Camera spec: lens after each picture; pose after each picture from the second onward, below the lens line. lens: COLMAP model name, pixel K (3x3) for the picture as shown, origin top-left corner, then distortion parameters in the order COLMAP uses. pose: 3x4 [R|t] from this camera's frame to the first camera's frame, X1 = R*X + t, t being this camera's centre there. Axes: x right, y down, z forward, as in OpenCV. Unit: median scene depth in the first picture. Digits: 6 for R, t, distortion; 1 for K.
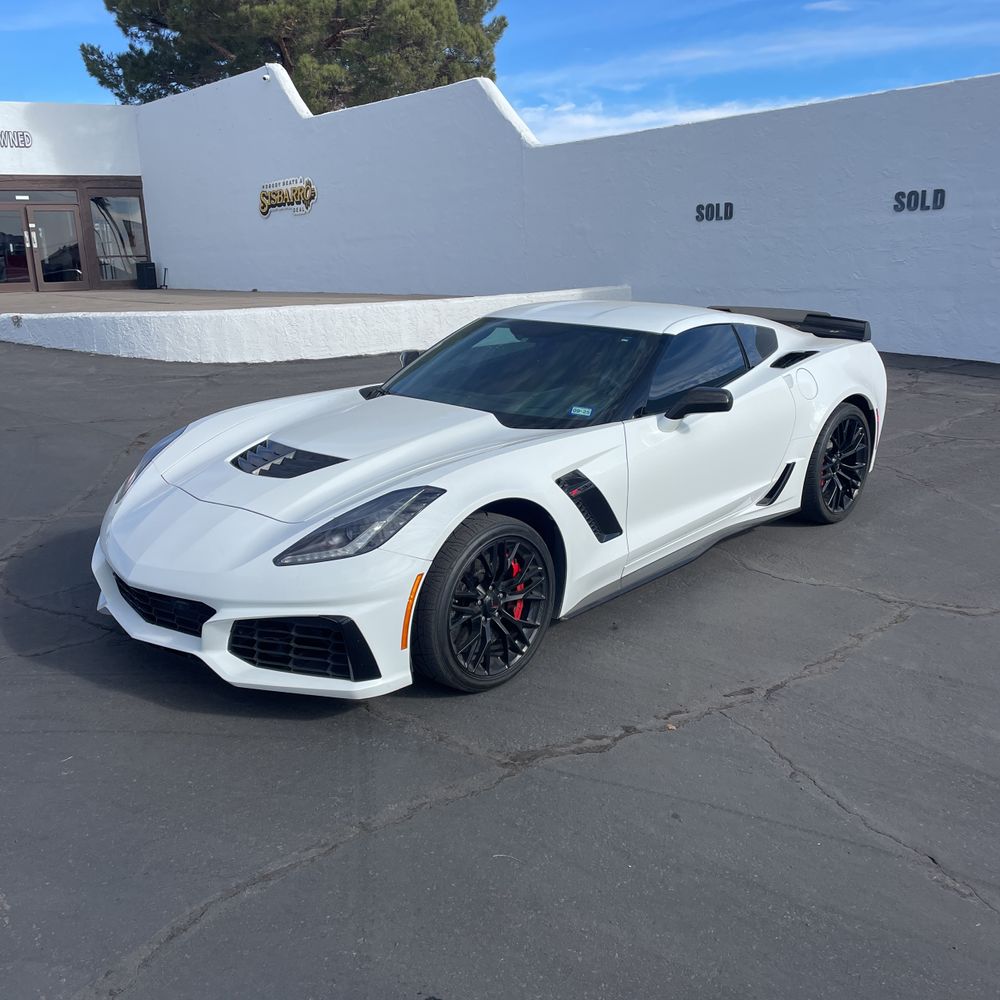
lens RADIAL K [[1017.3, 0, 515.7], [0, 1017.3, 486.7], [0, 0, 1]] dist [0.091233, -0.124513]
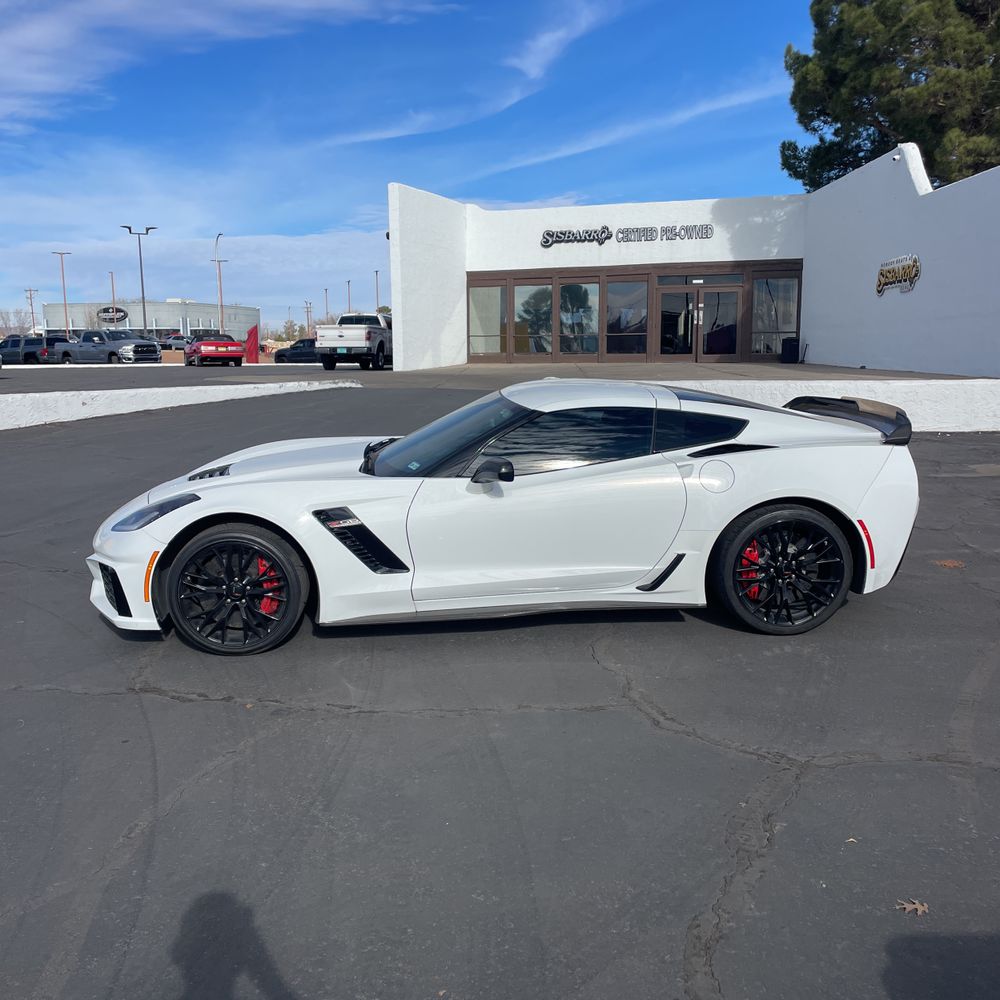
lens RADIAL K [[1017.2, 0, 500.0], [0, 1017.2, 500.0], [0, 0, 1]] dist [0.111068, -0.169334]
pose [[0.720783, 0.132199, -0.680437, 0.361816], [-0.171640, 0.985113, 0.009575, -0.024178], [0.671573, 0.109888, 0.732744, 0.076462]]
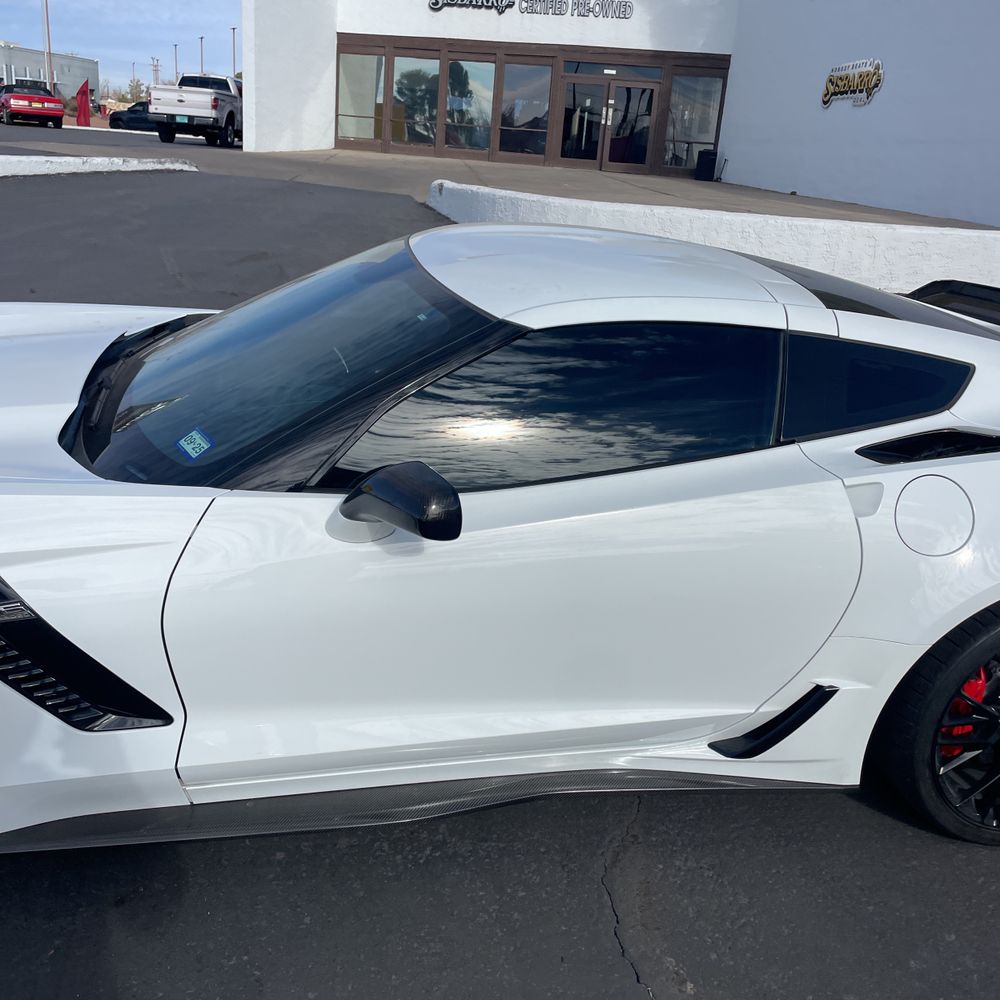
lens RADIAL K [[1008.9, 0, 490.1], [0, 1008.9, 488.8], [0, 0, 1]] dist [0.097460, -0.132289]
pose [[0.788367, 0.283932, -0.545766, 0.165256], [-0.232076, 0.958842, 0.163596, -0.061915], [0.569753, -0.002314, 0.821813, 0.263450]]
